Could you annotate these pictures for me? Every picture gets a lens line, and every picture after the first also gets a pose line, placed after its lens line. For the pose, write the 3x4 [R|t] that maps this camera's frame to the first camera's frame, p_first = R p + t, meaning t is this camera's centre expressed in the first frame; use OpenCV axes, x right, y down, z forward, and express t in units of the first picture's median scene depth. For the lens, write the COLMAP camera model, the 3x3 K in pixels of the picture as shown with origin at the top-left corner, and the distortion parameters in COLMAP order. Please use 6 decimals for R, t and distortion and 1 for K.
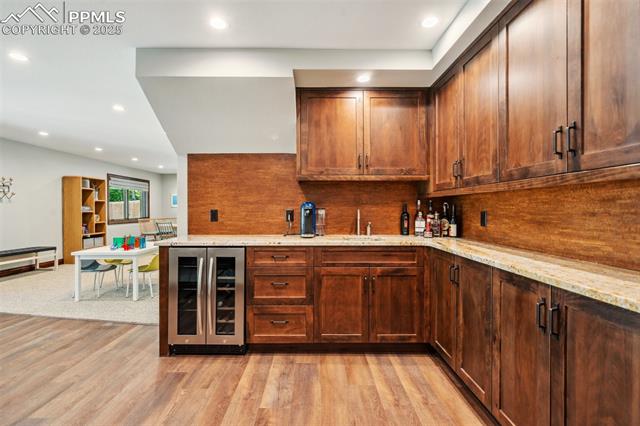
lens RADIAL K [[295.4, 0, 320.0], [0, 295.4, 213.0], [0, 0, 1]] dist [-0.000614, 0.000254]
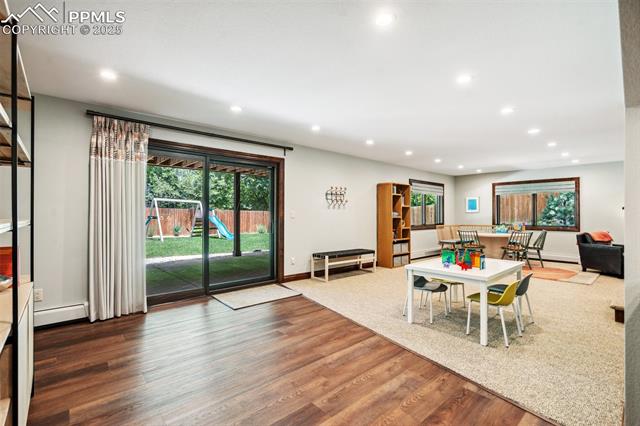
lens RADIAL K [[295.4, 0, 320.0], [0, 295.4, 213.0], [0, 0, 1]] dist [-0.000614, 0.000254]
pose [[0.663816, -0.001711, -0.747894, -0.201550], [-0.012012, 0.999844, -0.012949, -0.002402], [0.747800, 0.017579, 0.663691, 0.132160]]
